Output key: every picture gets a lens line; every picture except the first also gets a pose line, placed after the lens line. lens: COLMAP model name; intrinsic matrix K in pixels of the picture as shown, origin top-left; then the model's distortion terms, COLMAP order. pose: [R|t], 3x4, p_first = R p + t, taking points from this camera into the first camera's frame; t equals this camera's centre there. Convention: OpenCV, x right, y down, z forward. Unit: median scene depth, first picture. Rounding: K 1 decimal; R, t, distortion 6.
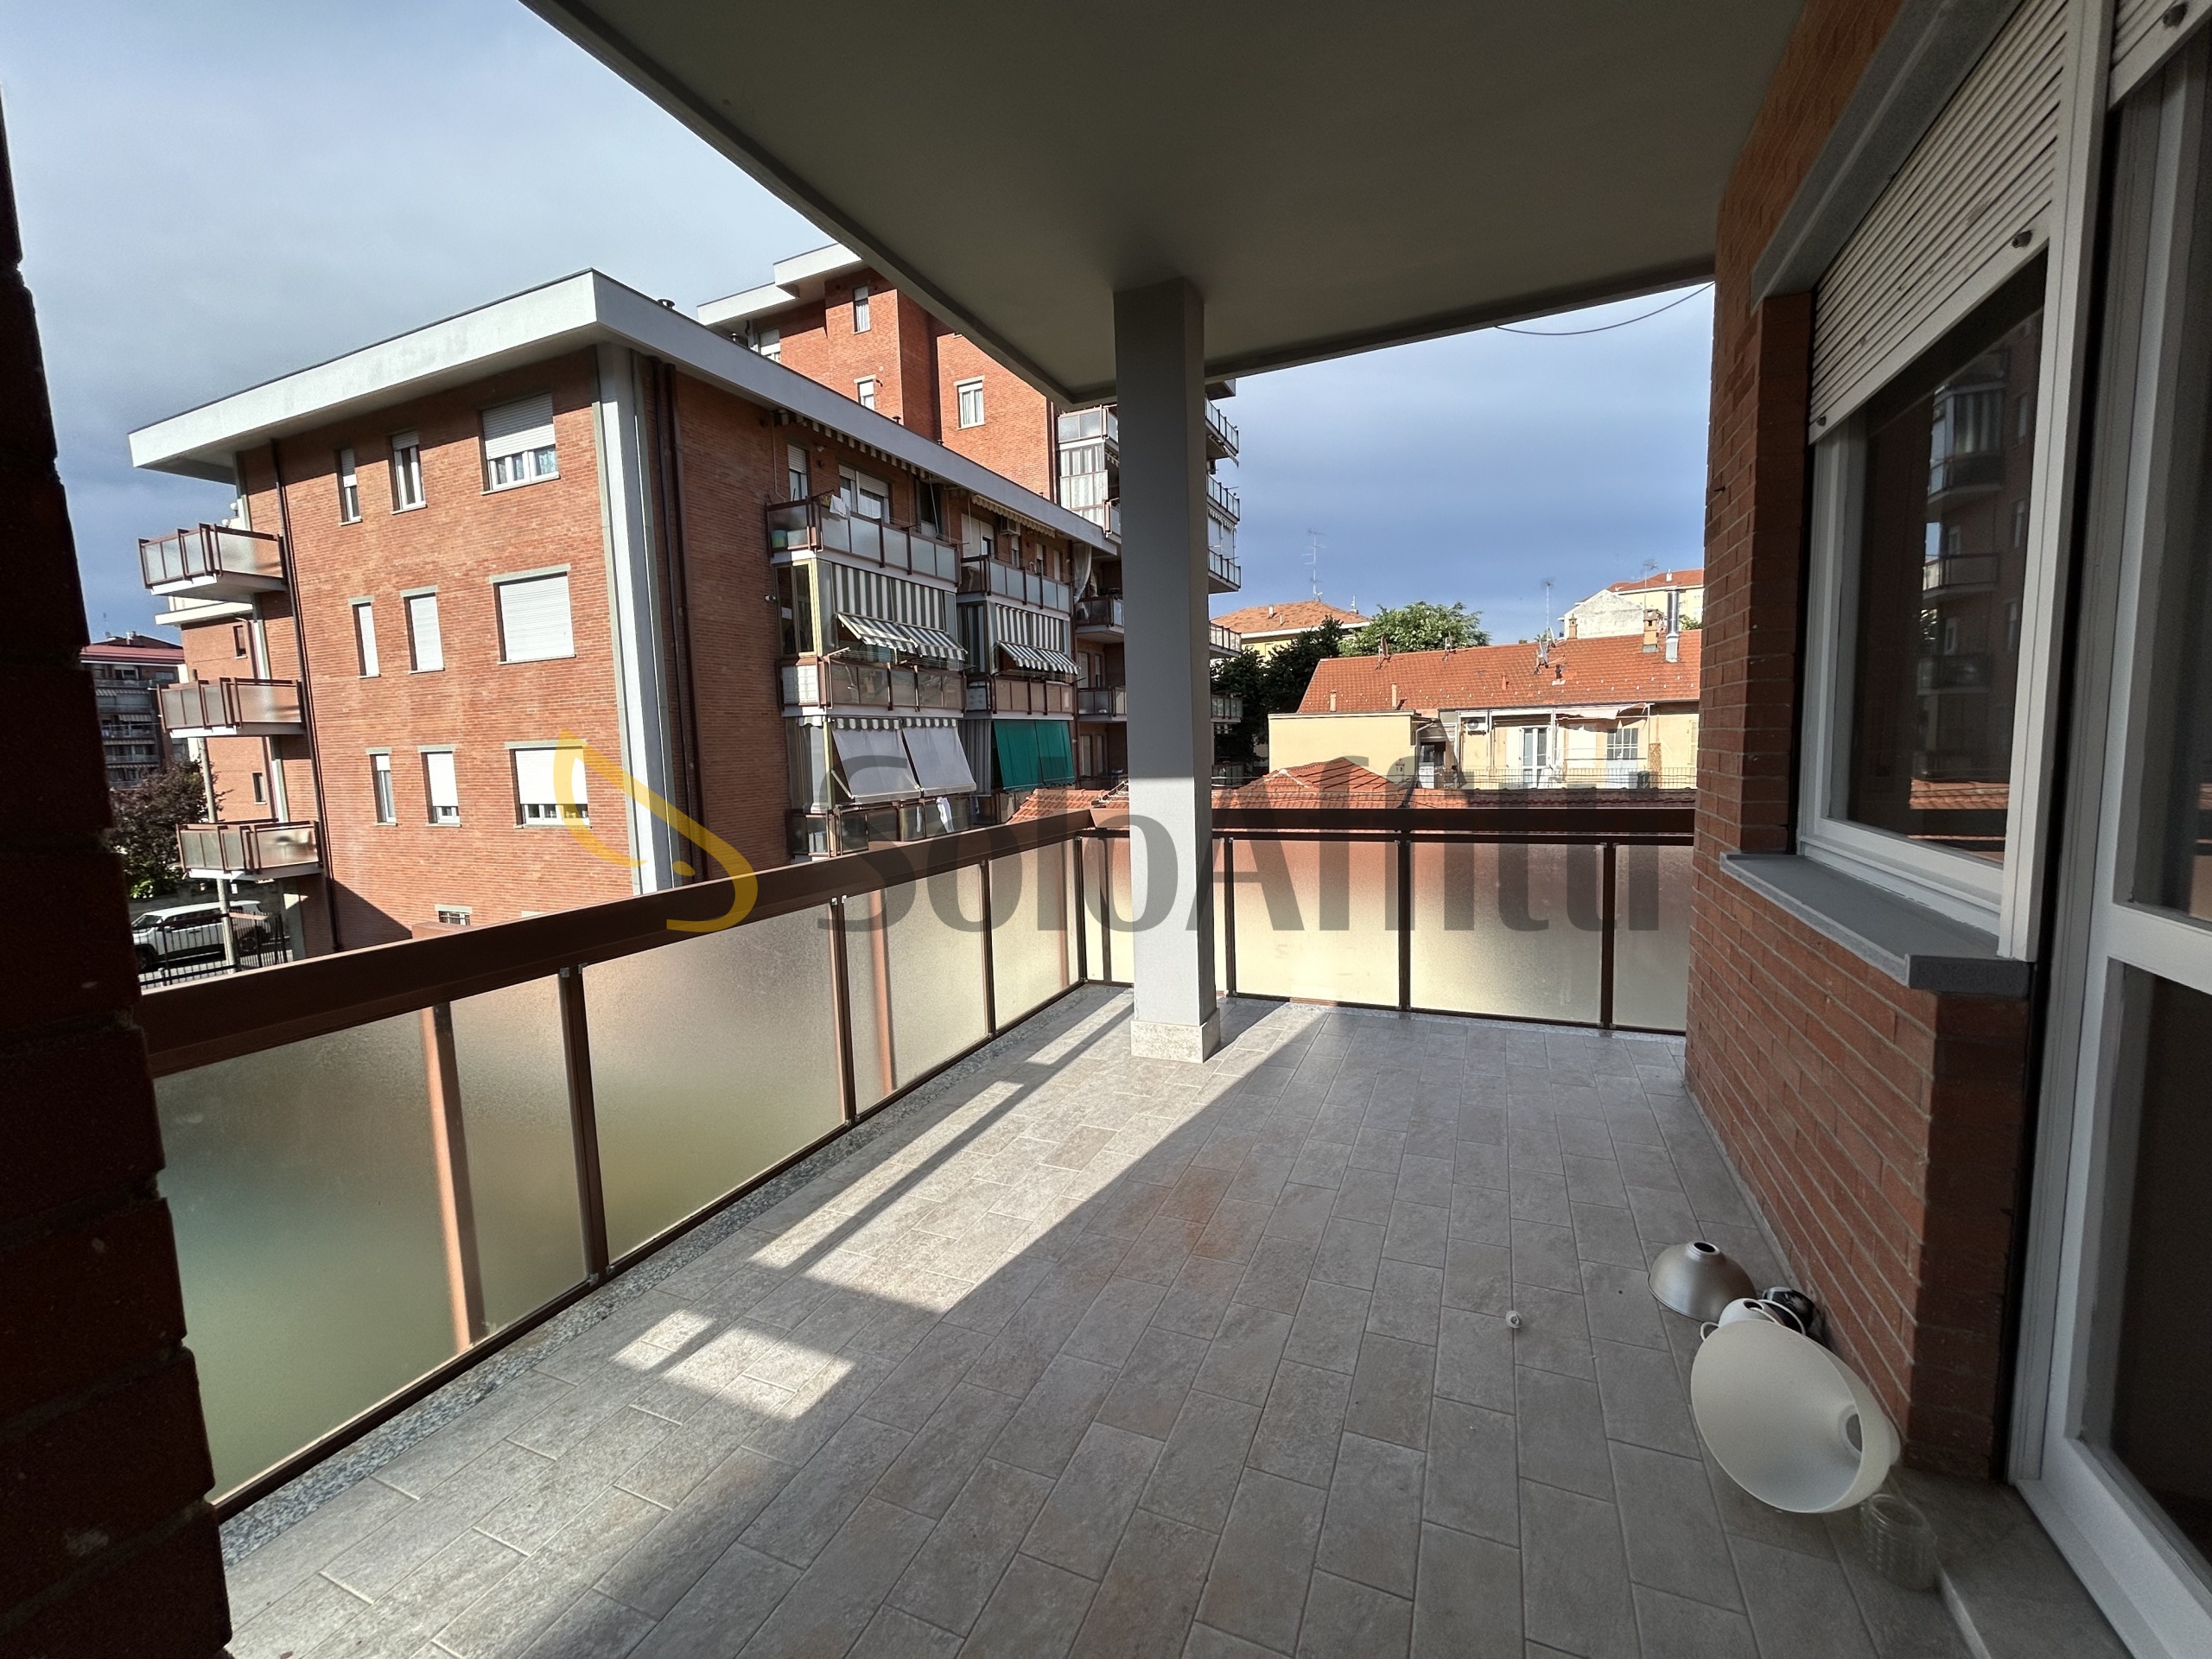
lens RADIAL K [[890.9, 0, 1103.6], [0, 890.9, 831.1], [0, 0, 1]] dist [-0.001786, 0.003963]
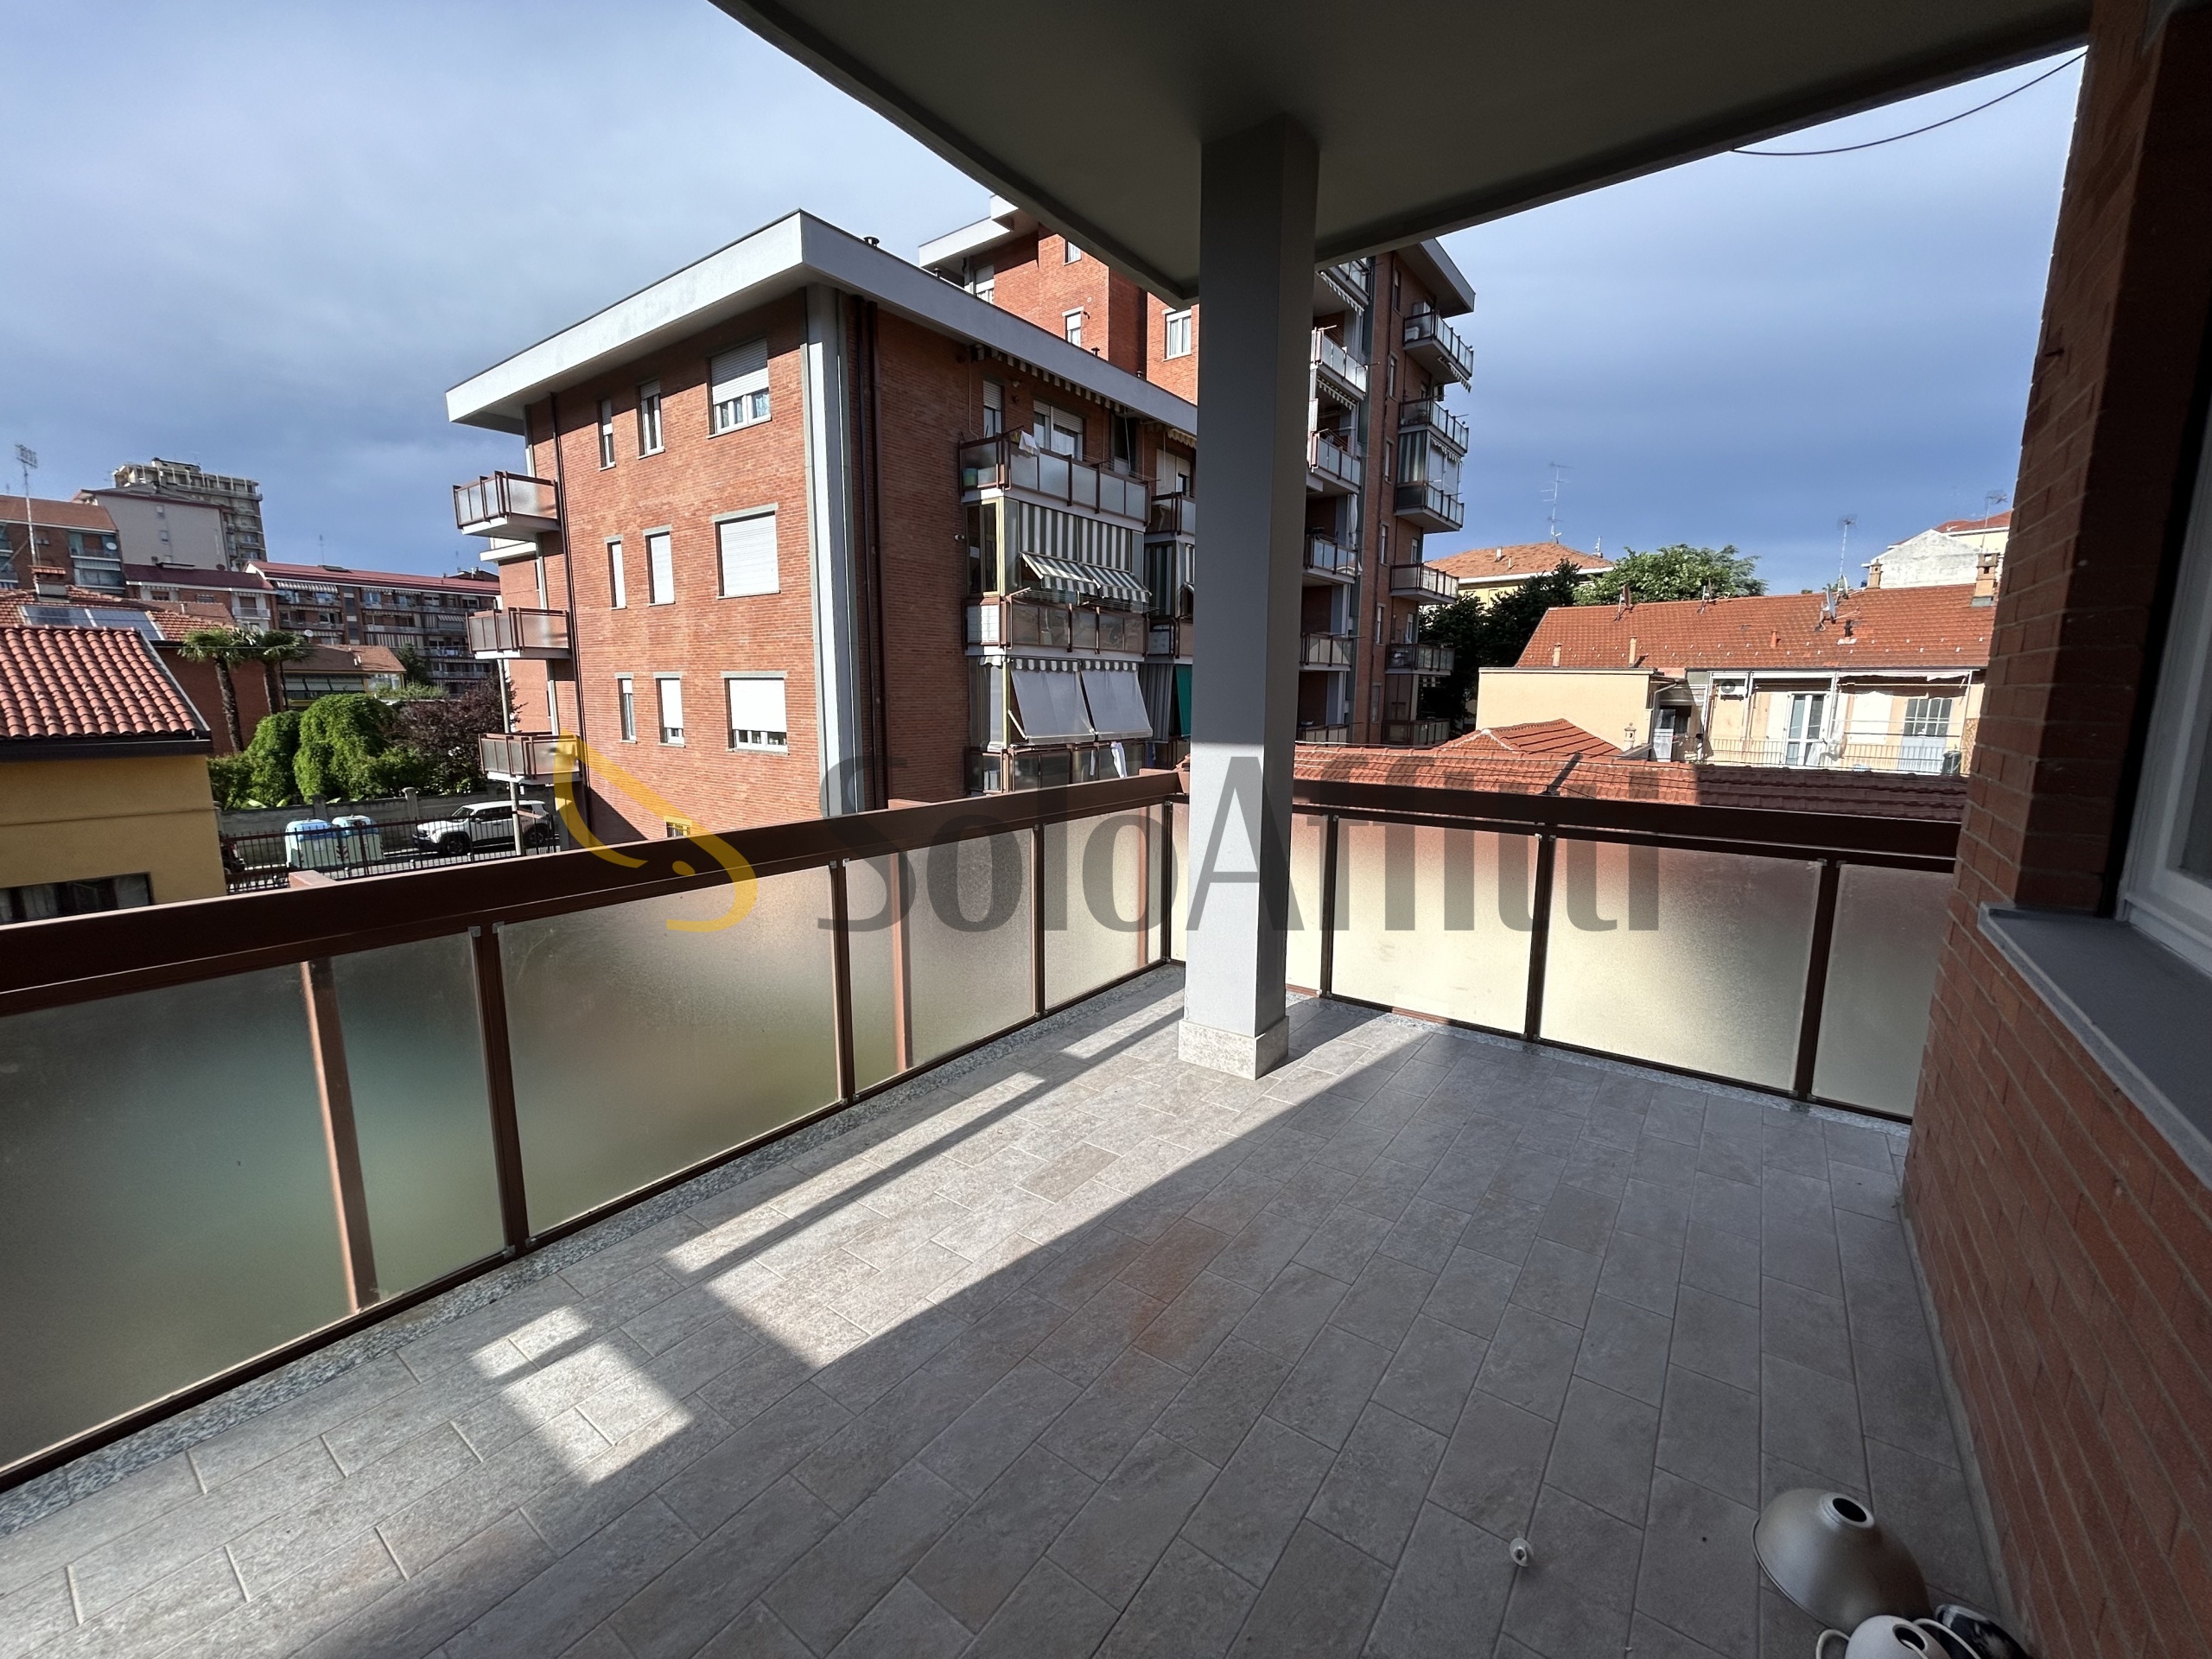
lens RADIAL K [[890.2, 0, 1103.9], [0, 890.2, 832.0], [0, 0, 1]] dist [0.000749, 0.000298]
pose [[0.974870, 0.071066, -0.211136, 0.025038], [-0.057898, 0.996010, 0.067917, -0.005069], [0.215120, -0.053986, 0.975094, 0.027465]]
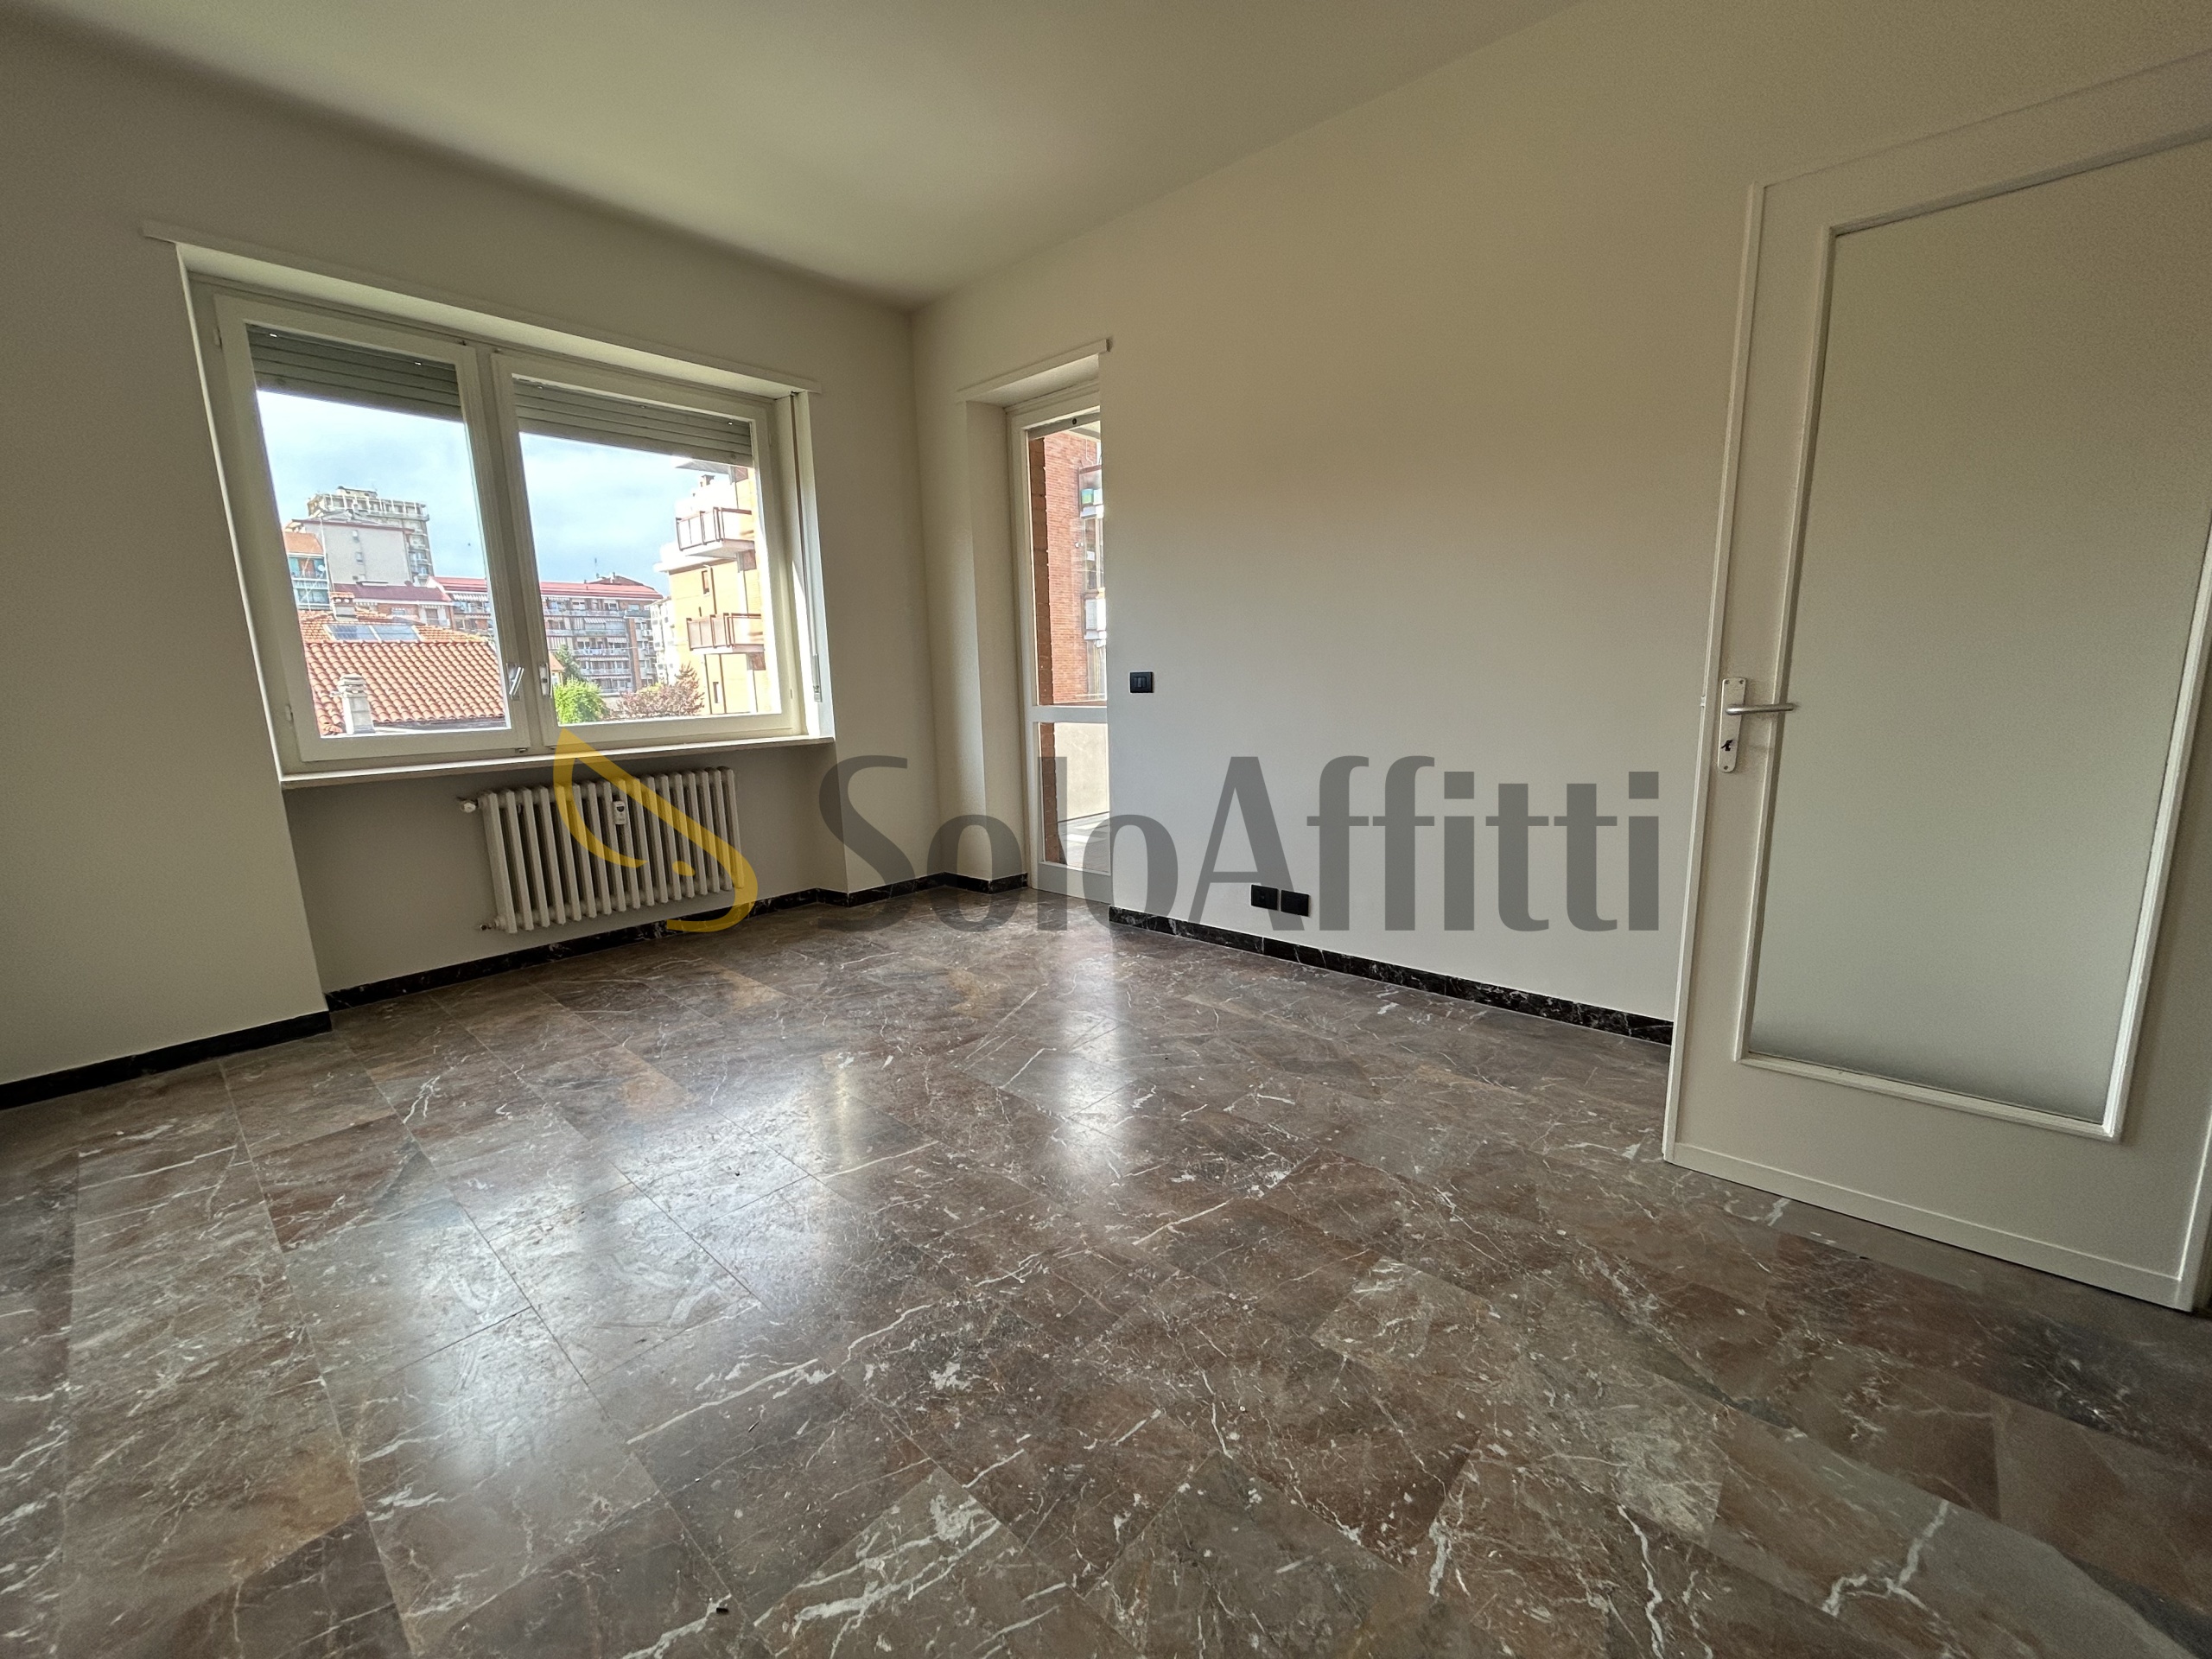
lens RADIAL K [[890.9, 0, 1103.6], [0, 890.9, 831.1], [0, 0, 1]] dist [-0.001786, 0.003963]
pose [[0.950788, 0.062863, -0.303398, 0.070300], [-0.036056, 0.994997, 0.093168, 0.025887], [0.307737, -0.077643, 0.948298, -0.227235]]
